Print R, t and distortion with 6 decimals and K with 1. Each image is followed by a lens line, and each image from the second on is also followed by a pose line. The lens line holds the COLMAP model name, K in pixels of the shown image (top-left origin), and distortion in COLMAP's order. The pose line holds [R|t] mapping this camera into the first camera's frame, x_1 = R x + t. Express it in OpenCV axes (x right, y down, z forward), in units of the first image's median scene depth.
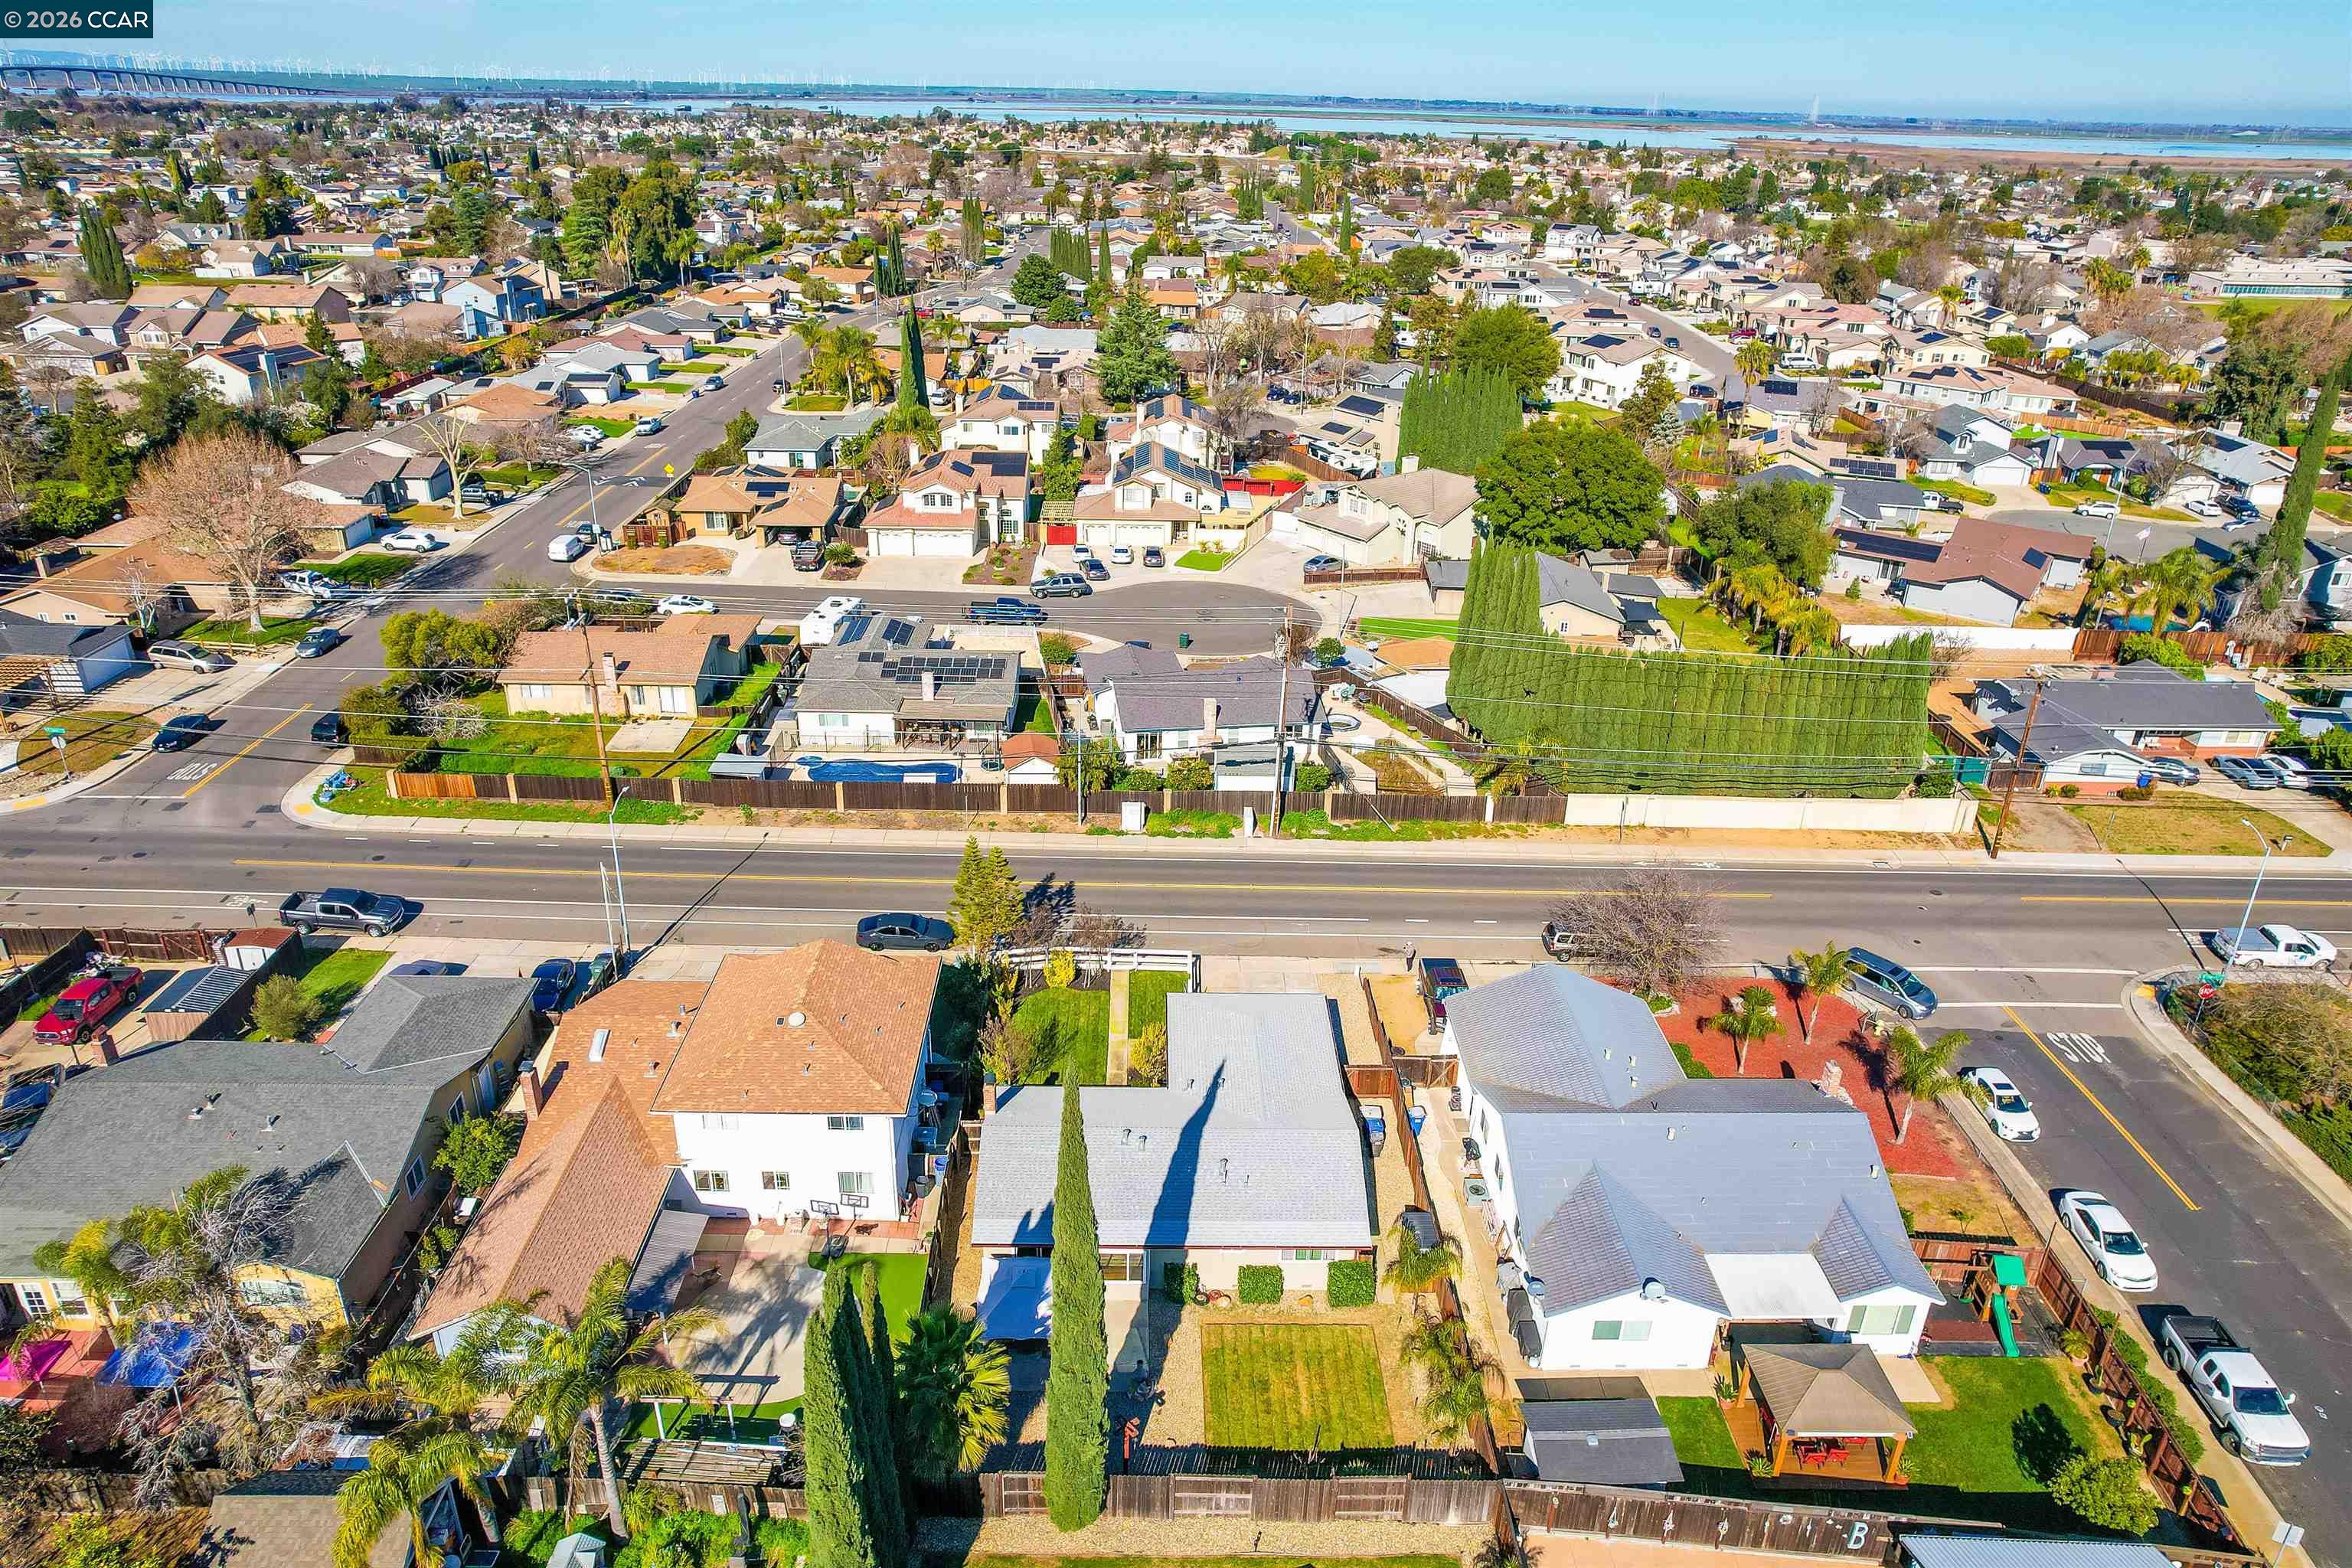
lens RADIAL K [[1533.9, 0, 1176.0], [0, 1533.9, 784.0], [0, 0, 1]] dist [-0.006301, -0.119362]
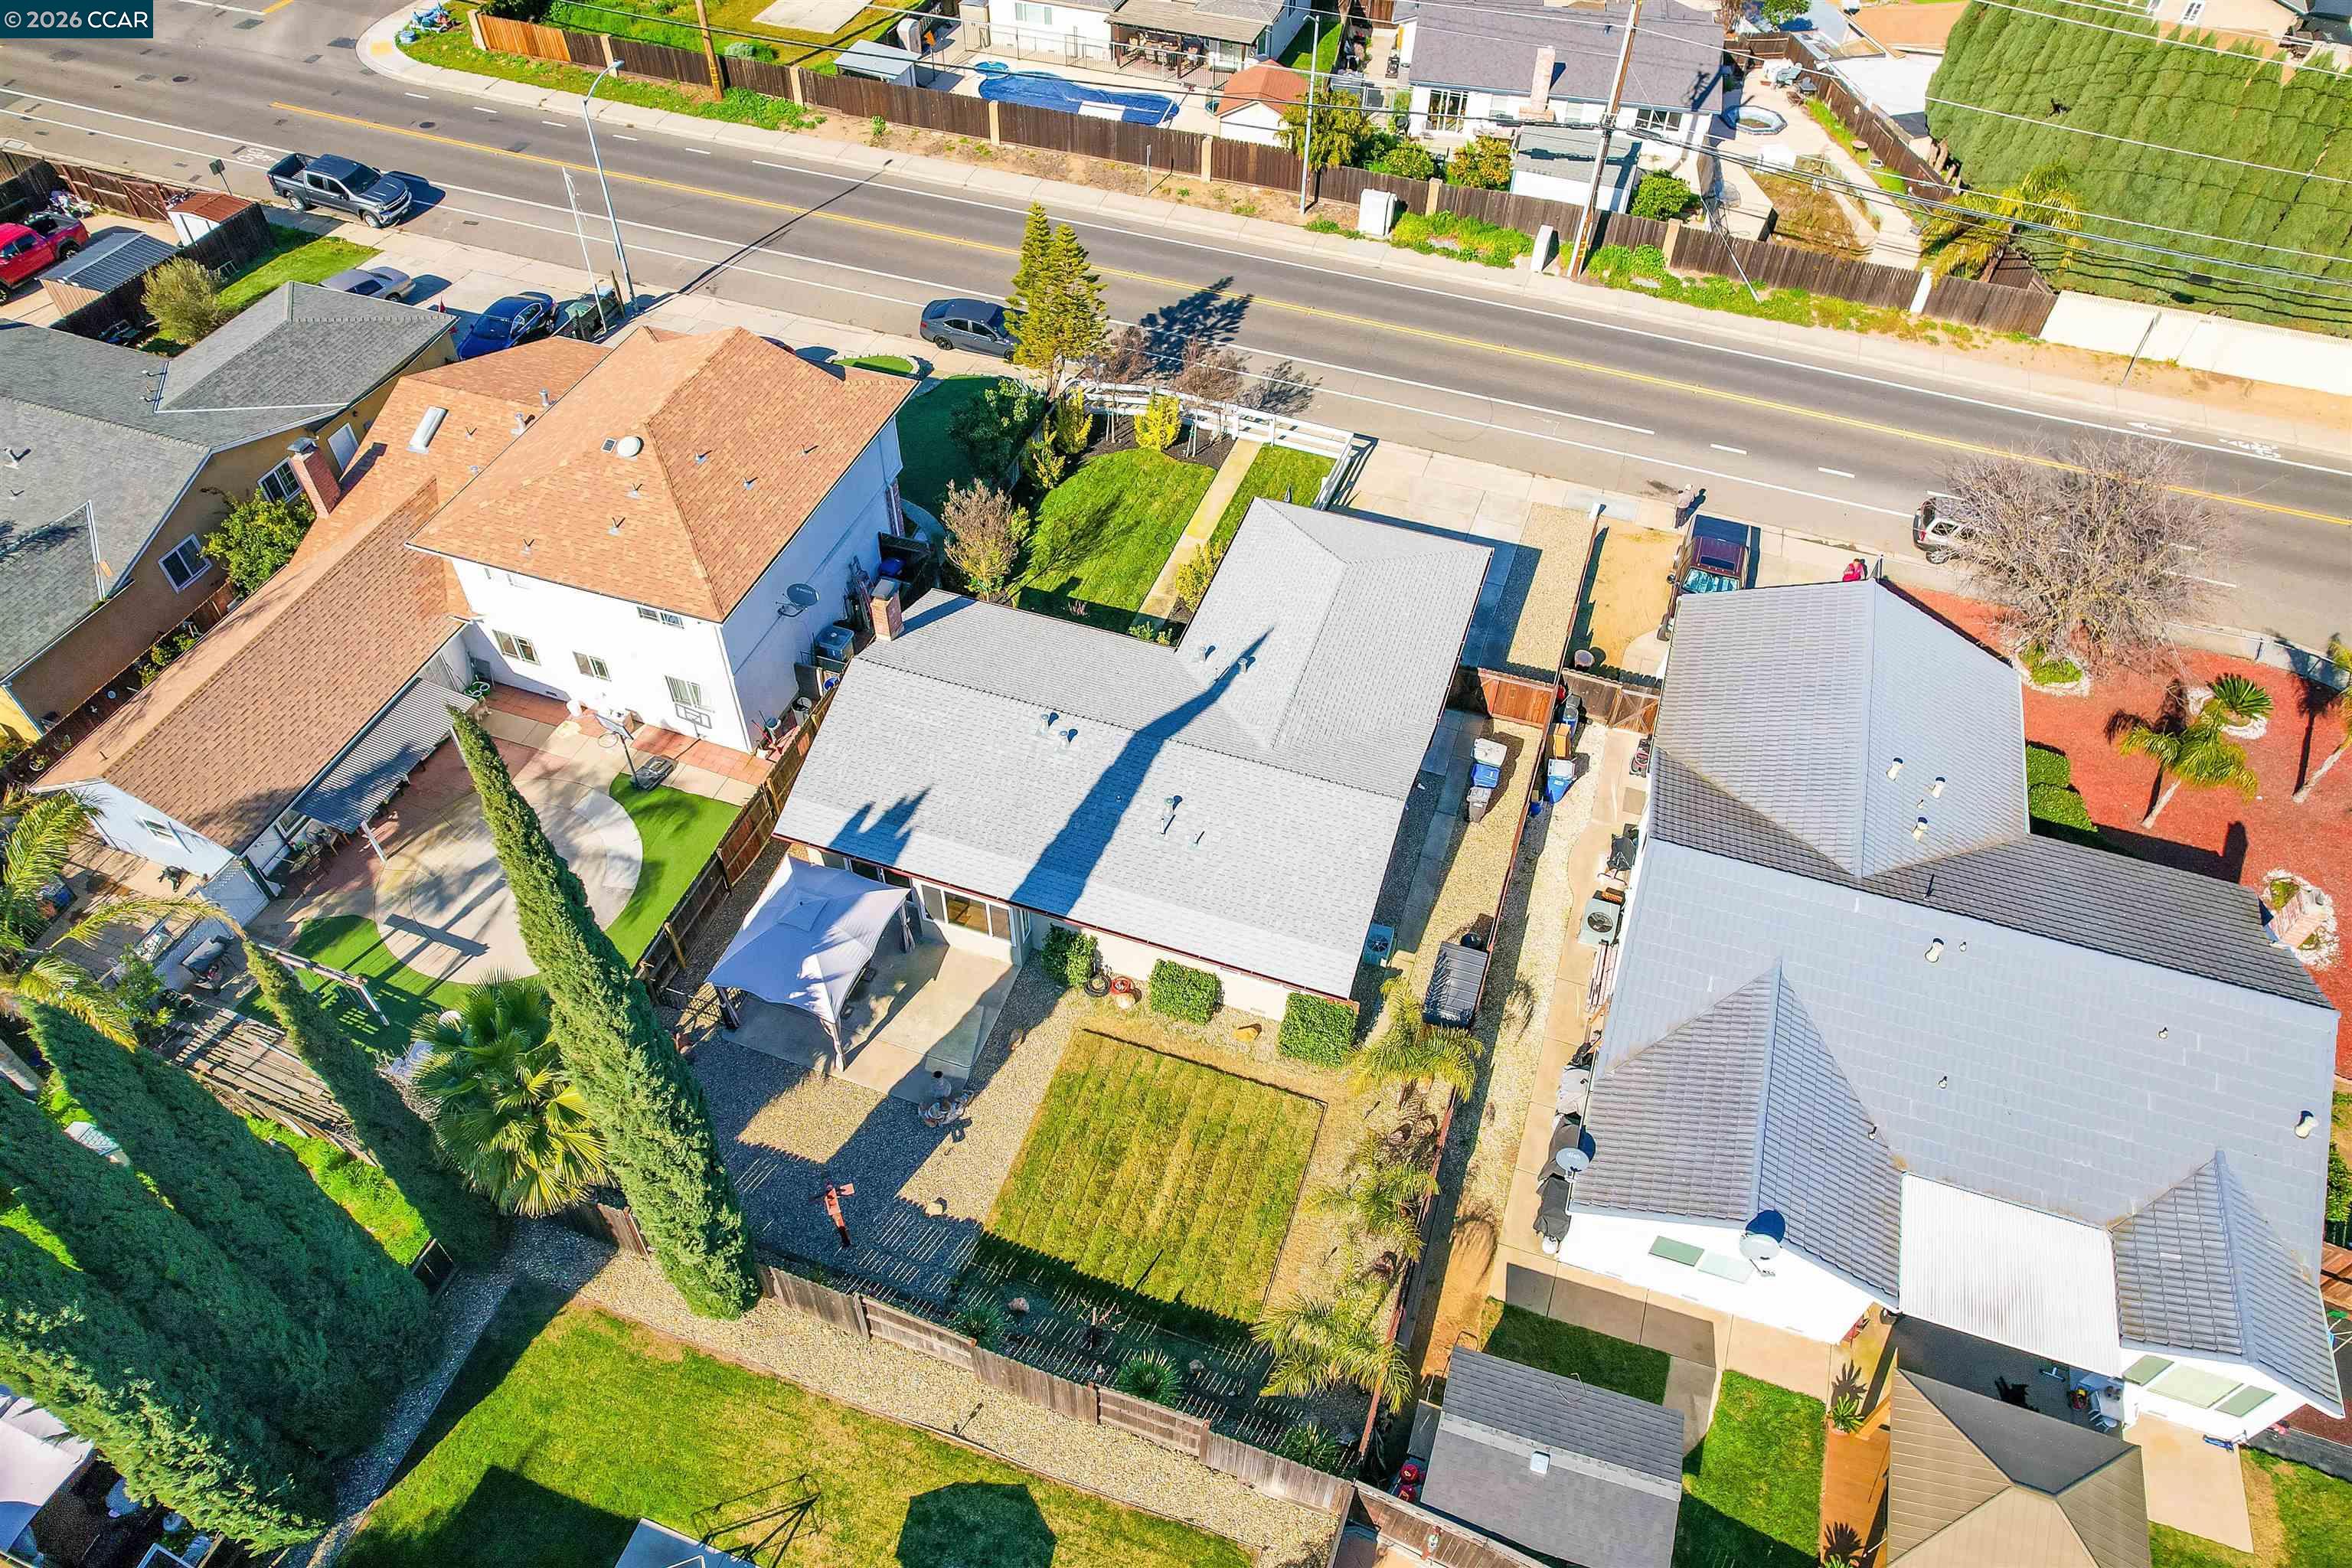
lens RADIAL K [[1543.4, 0, 1176.0], [0, 1543.4, 784.0], [0, 0, 1]] dist [-0.086469, 0.084076]
pose [[0.940454, 0.245491, -0.235117, 0.112004], [-0.136273, 0.905954, 0.400845, -0.008840], [0.311409, -0.344937, 0.885462, 0.276051]]
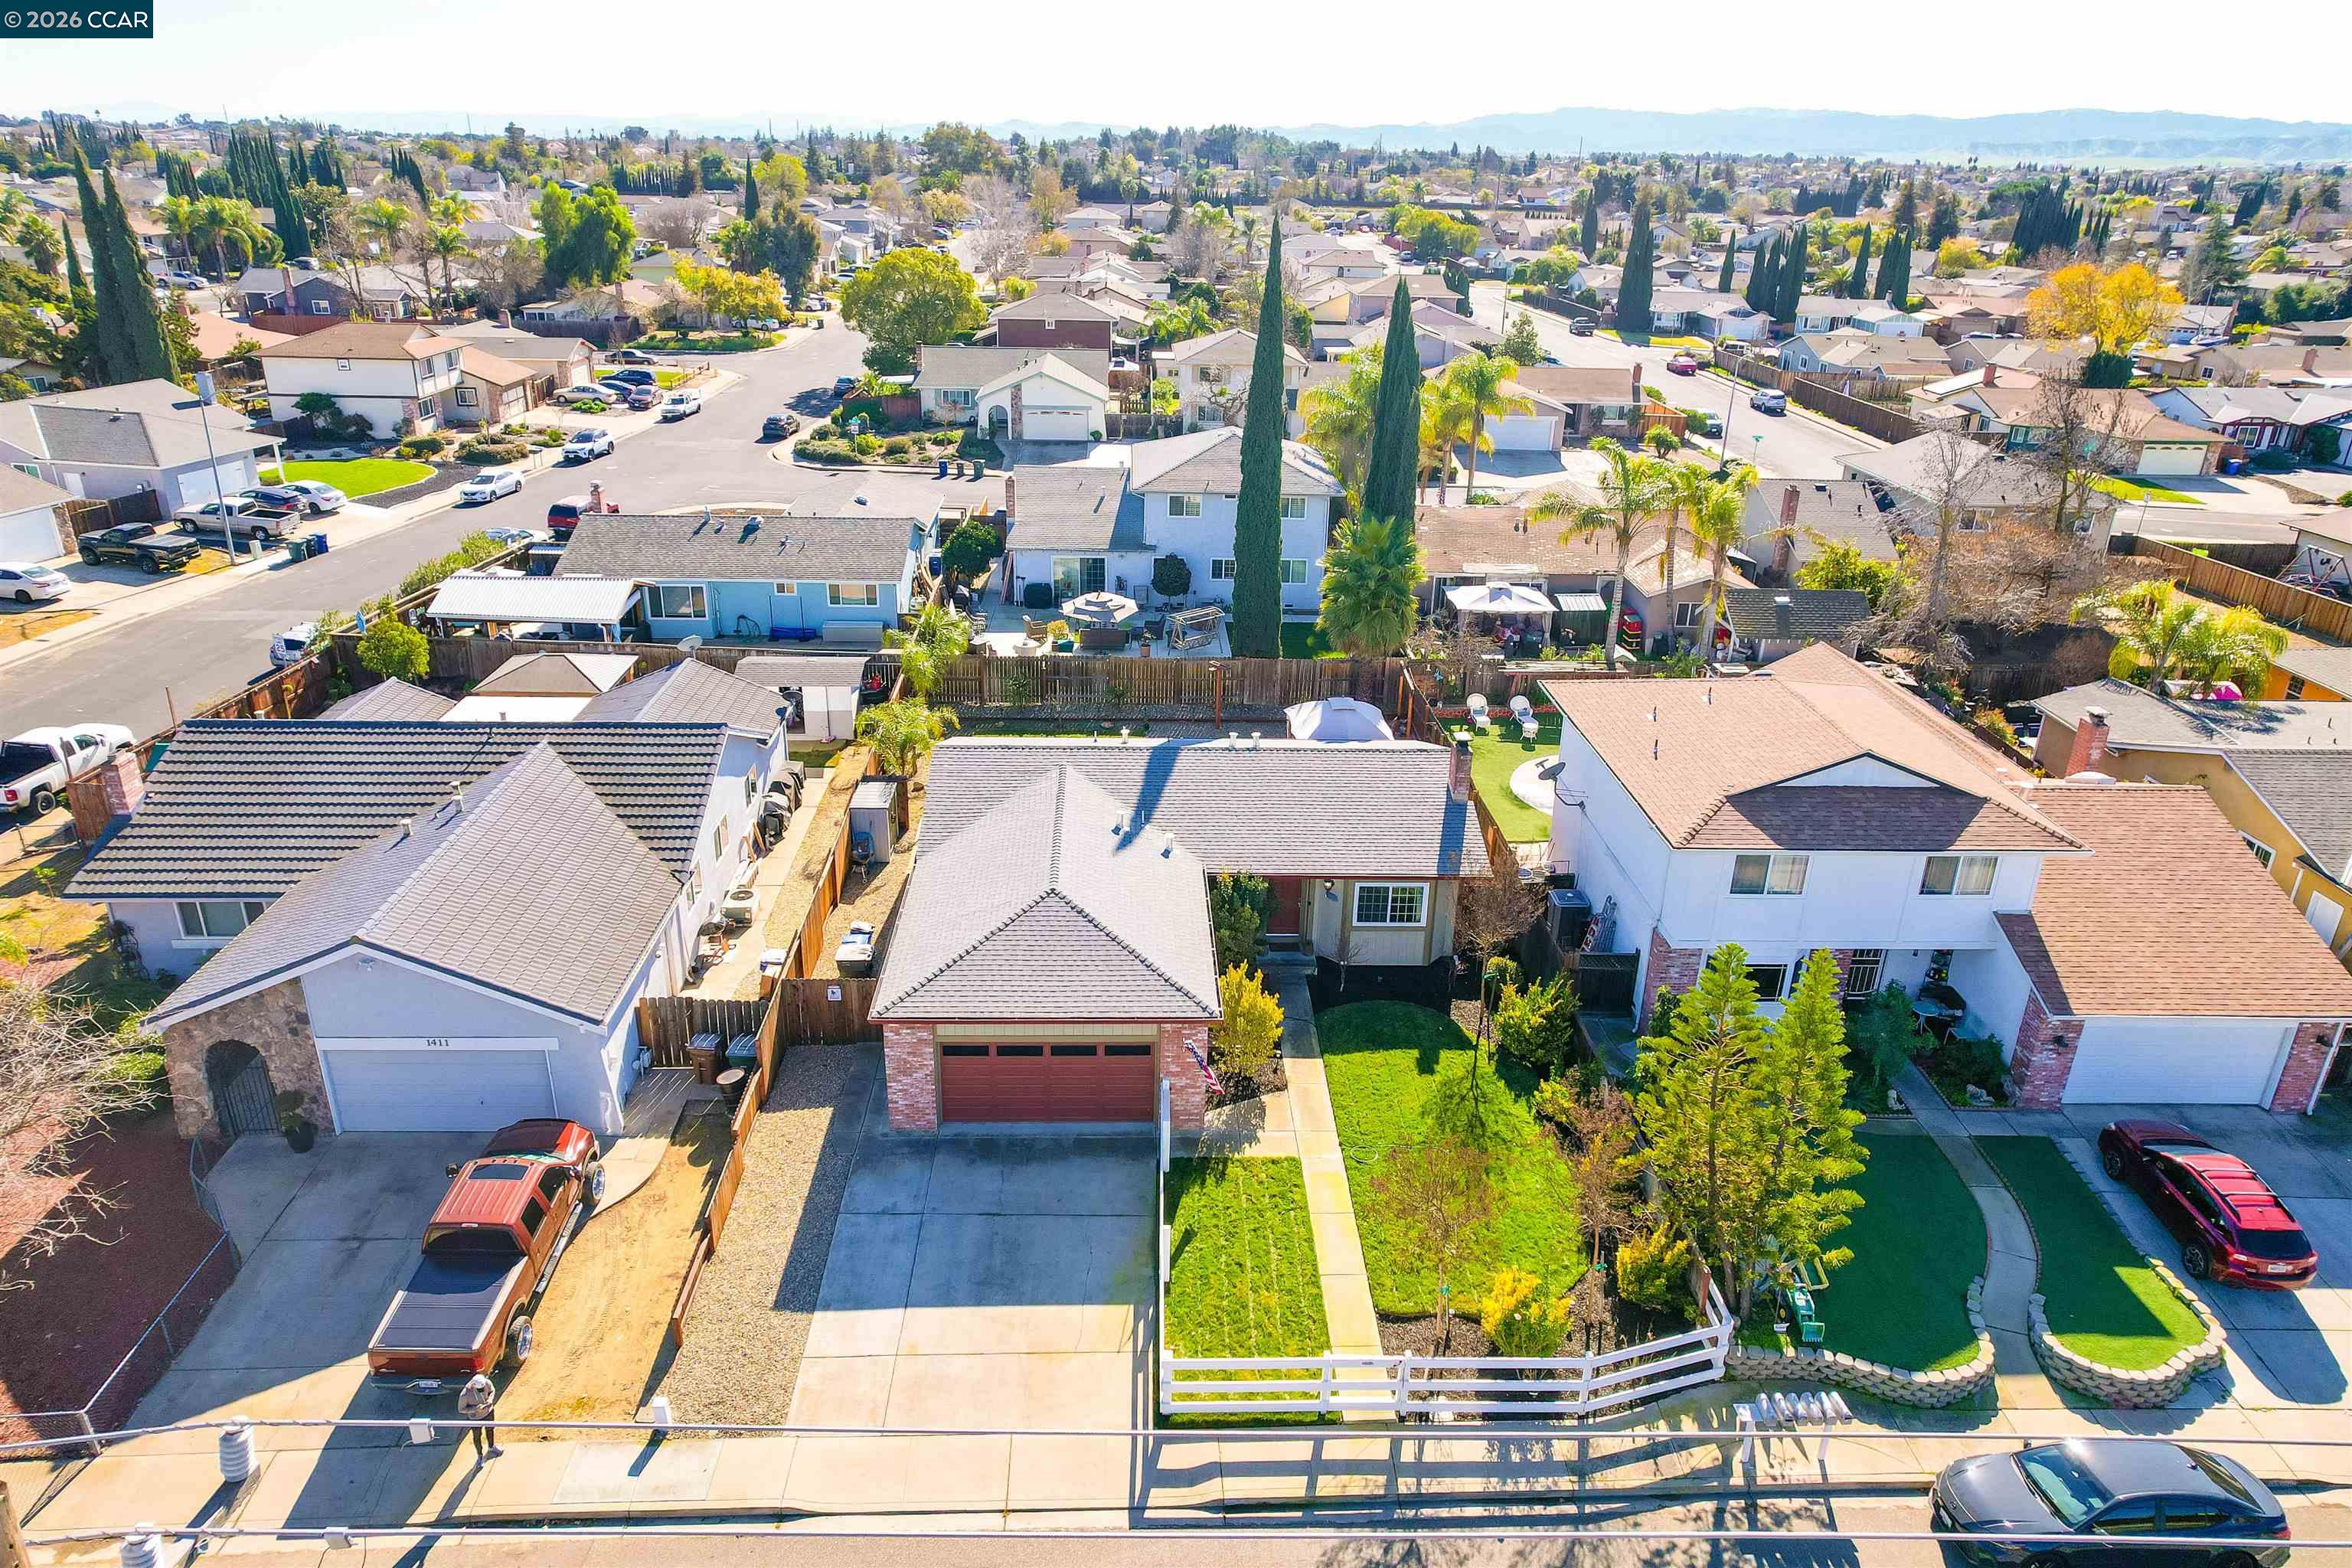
lens RADIAL K [[1521.1, 0, 1176.0], [0, 1521.1, 784.0], [0, 0, 1]] dist [-0.041674, 0.061326]
pose [[-0.998628, -0.037423, -0.036616, 0.019921], [-0.052301, 0.680586, 0.730799, -0.182371], [-0.002428, 0.731712, -0.681610, 0.957945]]
